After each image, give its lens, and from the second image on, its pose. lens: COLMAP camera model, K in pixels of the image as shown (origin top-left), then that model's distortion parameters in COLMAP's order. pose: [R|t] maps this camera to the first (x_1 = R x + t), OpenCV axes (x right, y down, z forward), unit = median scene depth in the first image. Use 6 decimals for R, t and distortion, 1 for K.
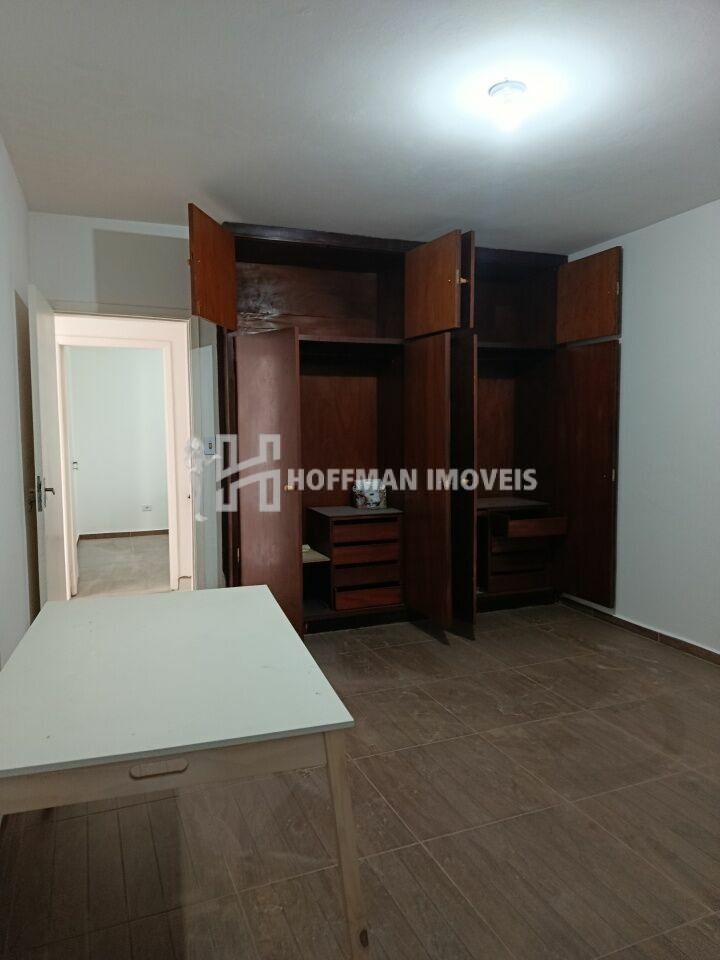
lens RADIAL K [[679.8, 0, 359.2], [0, 679.8, 480.1], [0, 0, 1]] dist [-0.001241, -0.001548]
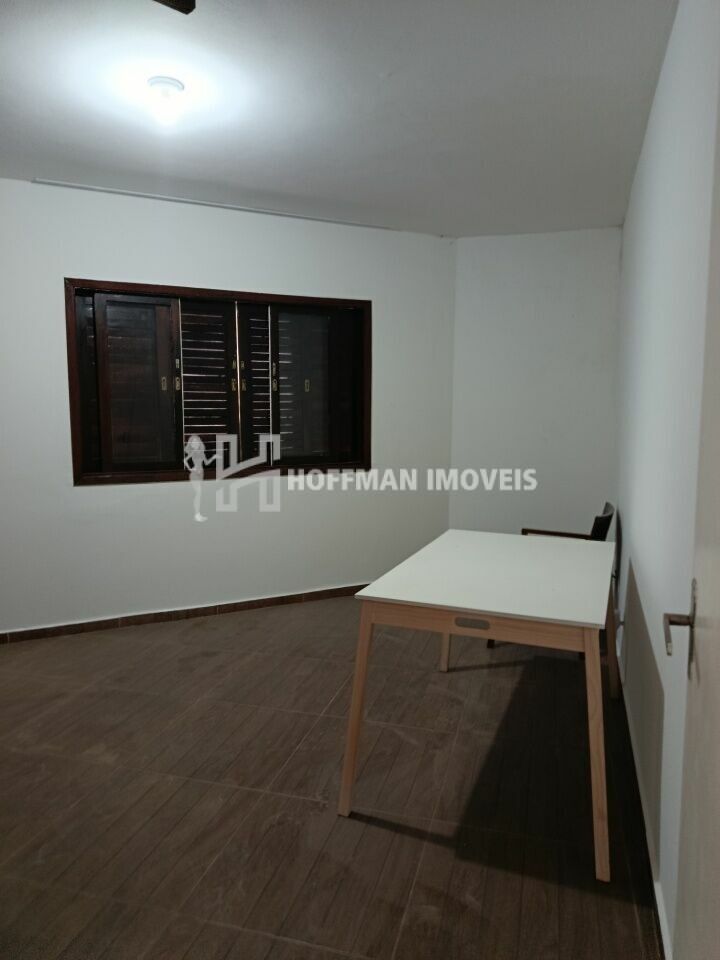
lens RADIAL K [[679.8, 0, 360.0], [0, 679.8, 479.9], [0, 0, 1]] dist [-0.001241, -0.001548]
pose [[-0.786850, -0.065240, 0.613686, -0.771319], [0.054481, 0.983171, 0.174373, -0.163081], [-0.614735, 0.170640, -0.770054, 1.906638]]
